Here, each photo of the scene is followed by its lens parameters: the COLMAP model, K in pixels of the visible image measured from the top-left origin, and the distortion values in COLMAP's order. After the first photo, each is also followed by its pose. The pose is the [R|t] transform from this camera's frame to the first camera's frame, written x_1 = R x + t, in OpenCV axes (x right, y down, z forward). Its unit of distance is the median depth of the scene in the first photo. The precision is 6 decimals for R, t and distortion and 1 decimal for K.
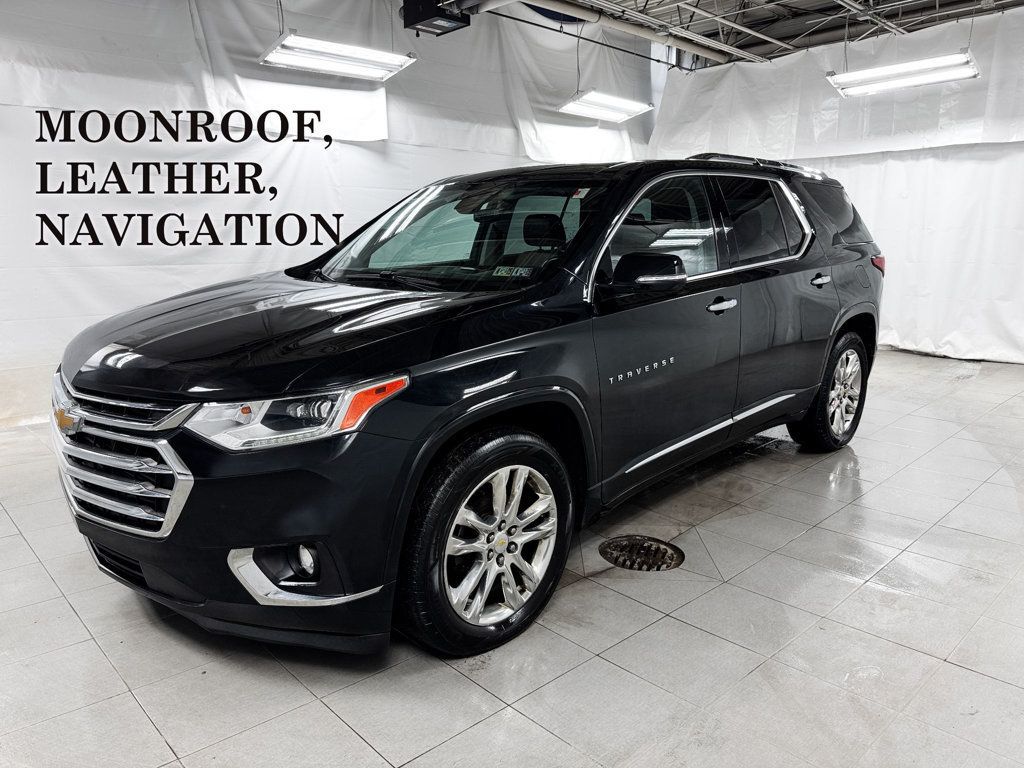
lens RADIAL K [[732.1, 0, 507.3], [0, 732.1, 381.9], [0, 0, 1]] dist [0.005946, -0.004104]
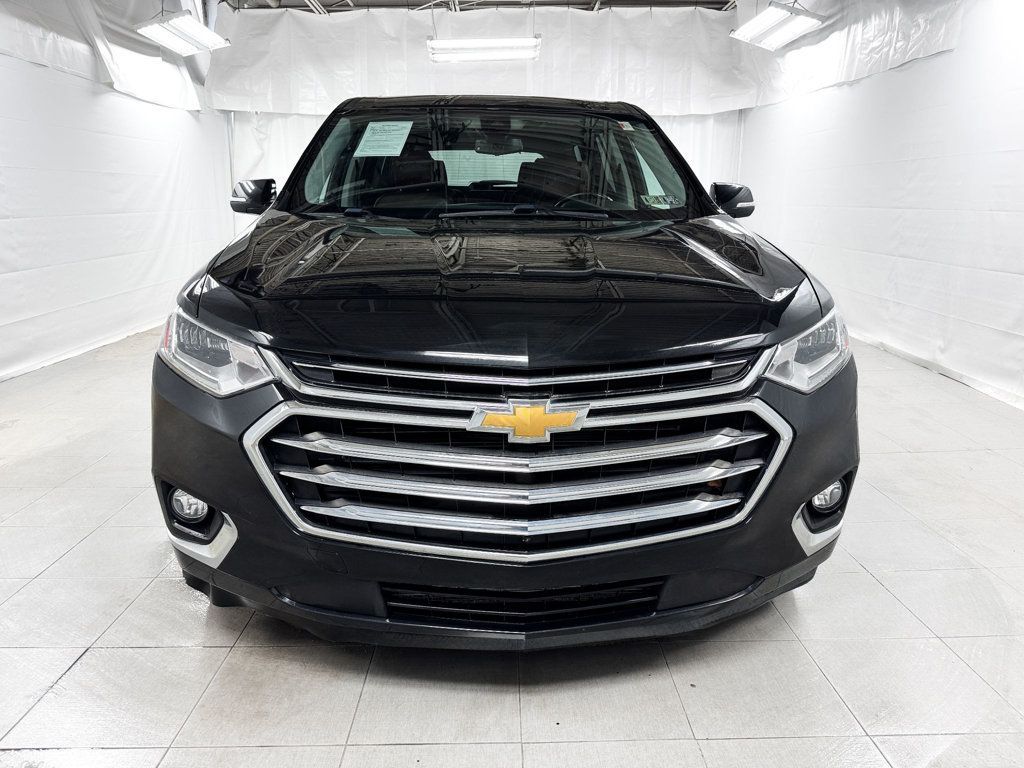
lens RADIAL K [[732.1, 0, 507.3], [0, 732.1, 381.9], [0, 0, 1]] dist [0.005946, -0.004104]
pose [[0.672040, -0.180530, 0.718172, -0.311398], [0.149892, 0.982915, 0.106816, -0.015808], [-0.725186, 0.035864, 0.687618, 0.166006]]
